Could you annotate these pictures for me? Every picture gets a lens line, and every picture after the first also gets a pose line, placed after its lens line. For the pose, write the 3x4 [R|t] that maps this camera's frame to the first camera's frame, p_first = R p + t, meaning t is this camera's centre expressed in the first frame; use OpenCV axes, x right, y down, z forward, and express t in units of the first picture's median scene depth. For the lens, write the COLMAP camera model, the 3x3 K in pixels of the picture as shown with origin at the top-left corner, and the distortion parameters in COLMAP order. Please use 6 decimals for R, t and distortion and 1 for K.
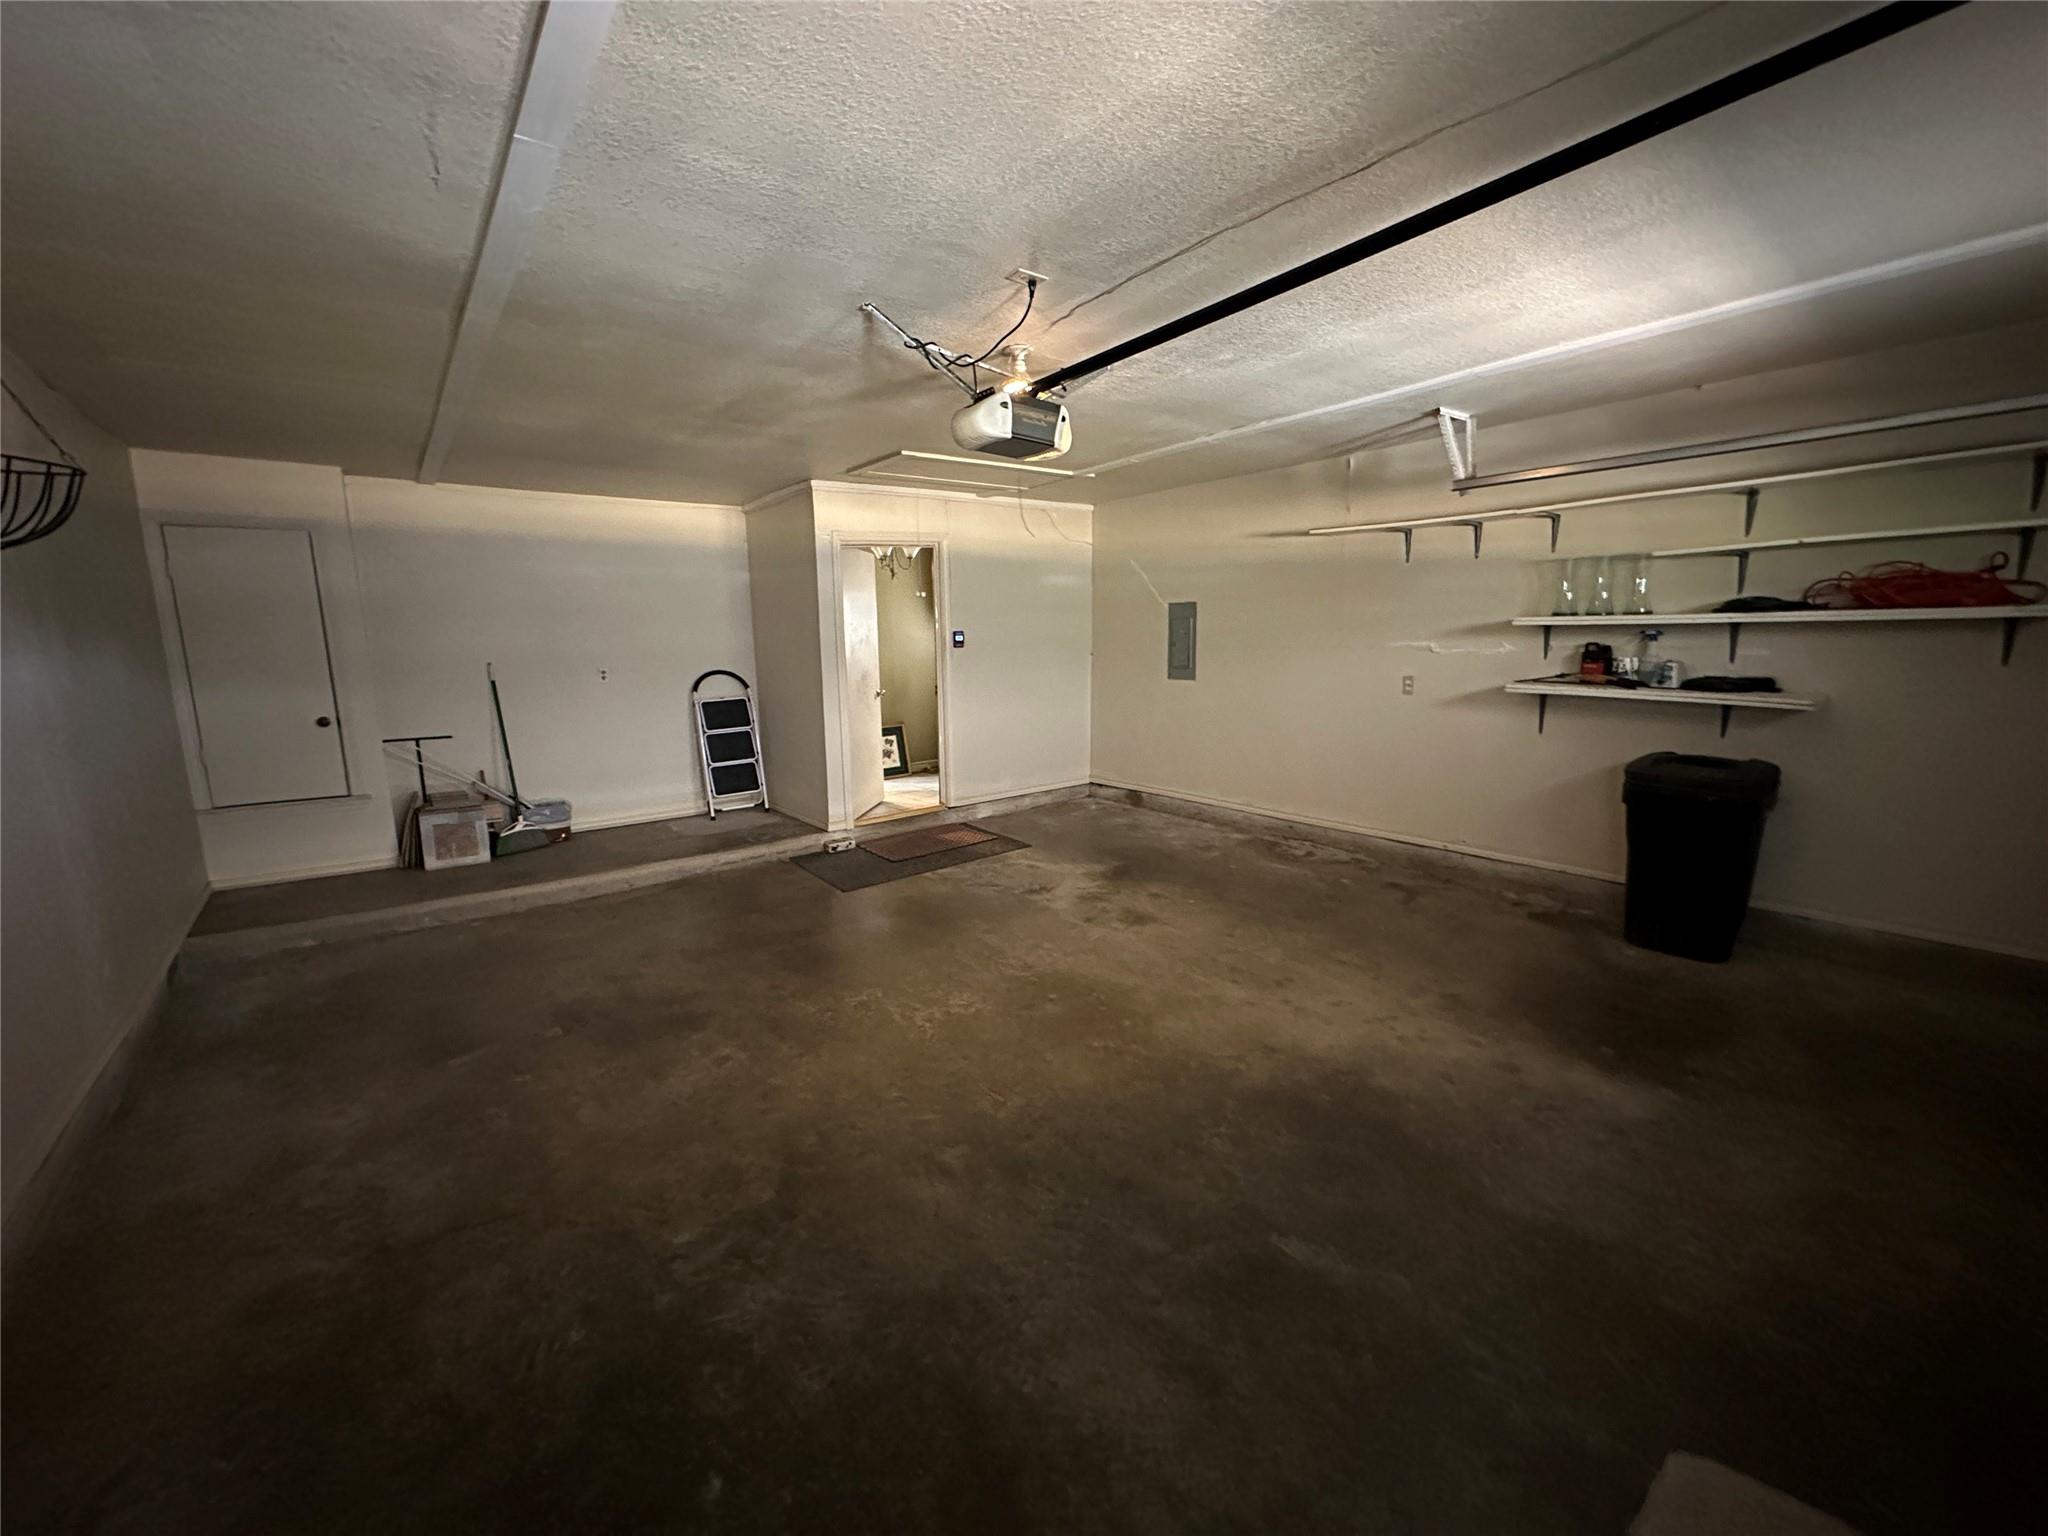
lens RADIAL K [[816.4, 0, 1023.6], [0, 816.4, 764.4], [0, 0, 1]] dist [-0.002428, -0.000317]
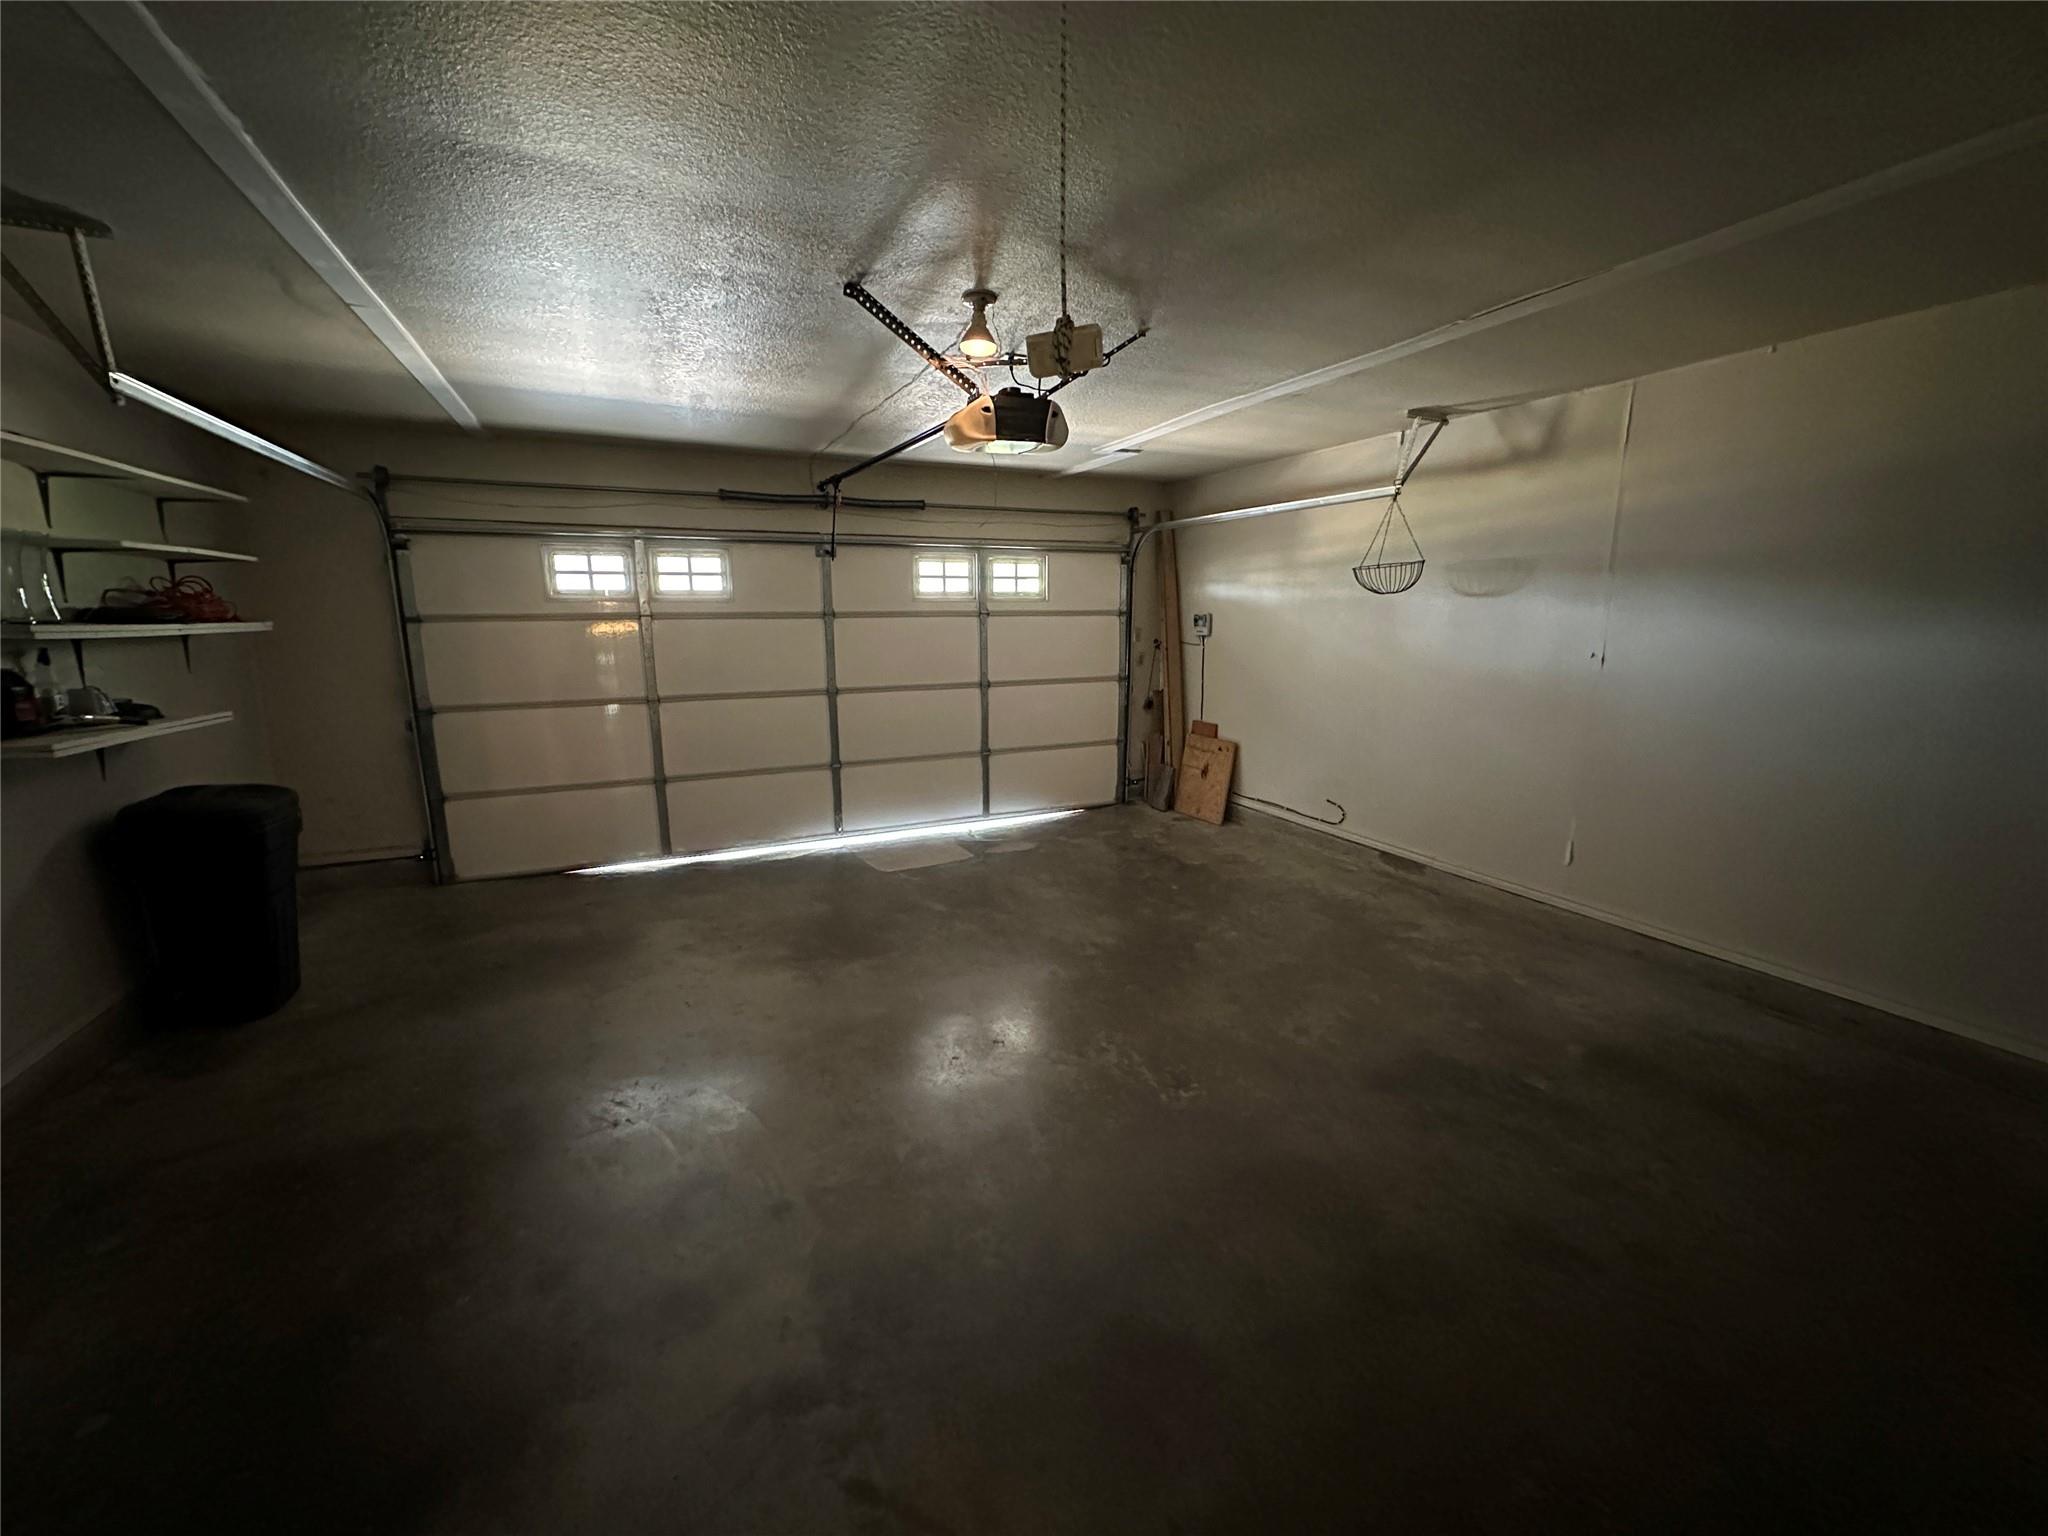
lens RADIAL K [[816.4, 0, 1026.8], [0, 816.4, 775.6], [0, 0, 1]] dist [-0.002428, -0.000317]
pose [[-0.973591, -0.022690, 0.227169, -0.232534], [0.059012, 0.936220, 0.346424, -0.296354], [-0.220541, 0.350681, -0.910156, 1.727649]]
